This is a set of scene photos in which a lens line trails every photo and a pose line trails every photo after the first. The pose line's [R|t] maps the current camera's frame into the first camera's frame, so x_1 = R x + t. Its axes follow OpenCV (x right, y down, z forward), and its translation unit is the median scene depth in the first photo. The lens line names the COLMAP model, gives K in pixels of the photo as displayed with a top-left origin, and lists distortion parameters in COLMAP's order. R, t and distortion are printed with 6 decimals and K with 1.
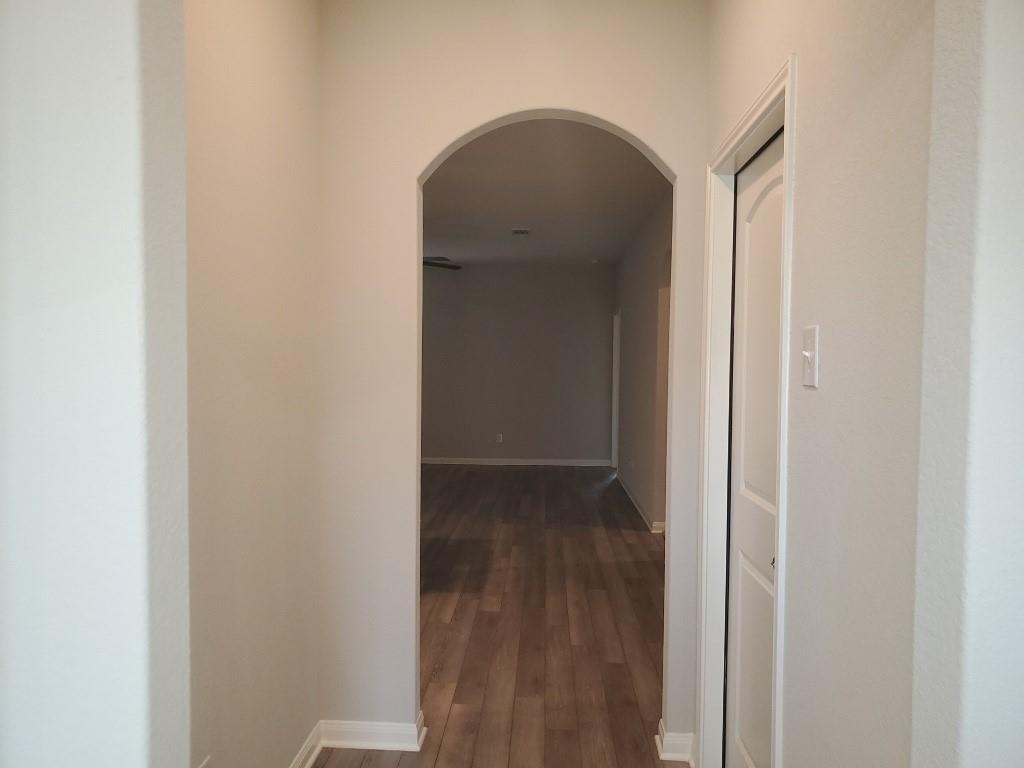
lens RADIAL K [[804.8, 0, 512.2], [0, 804.8, 384.5], [0, 0, 1]] dist [0.031518, -0.019979]
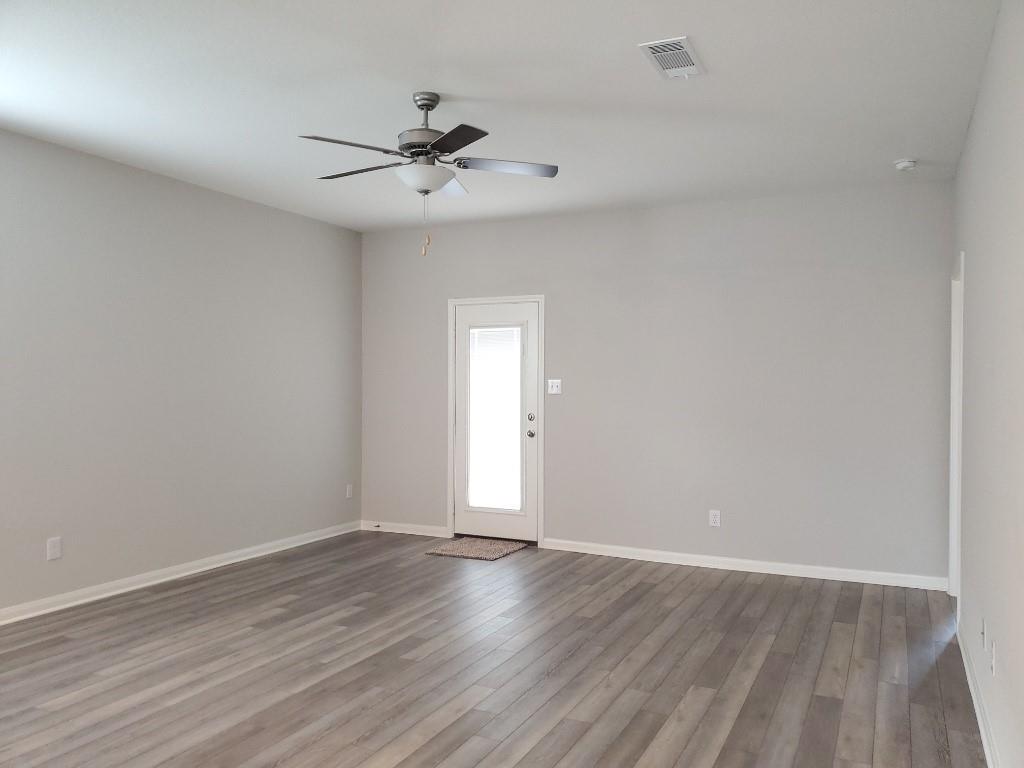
lens RADIAL K [[804.8, 0, 507.8], [0, 804.8, 384.0], [0, 0, 1]] dist [0.031518, -0.019979]
pose [[0.919085, -0.003707, -0.394043, 0.074109], [-0.007802, 0.999589, -0.027602, -0.006766], [0.393983, 0.028443, 0.918678, 0.453913]]
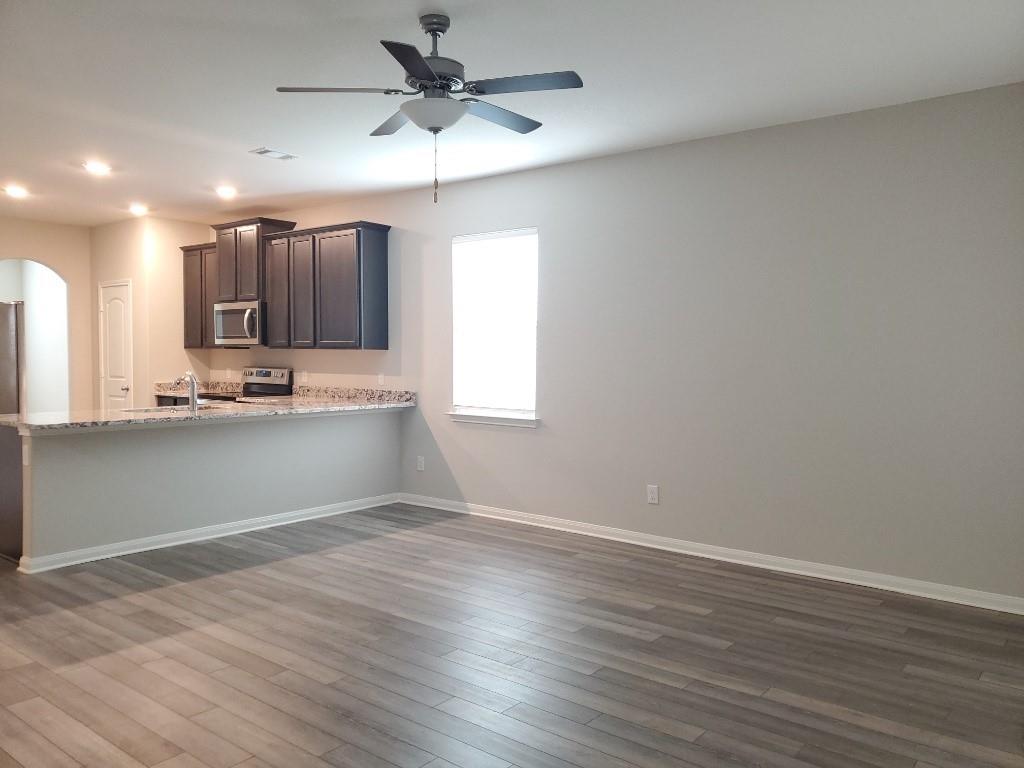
lens RADIAL K [[804.8, 0, 516.8], [0, 804.8, 381.4], [0, 0, 1]] dist [0.031518, -0.019979]
pose [[-0.587543, 0.009849, -0.809133, 0.326624], [-0.039240, 0.998403, 0.040646, -0.046751], [0.808241, 0.055632, -0.586218, 2.598745]]
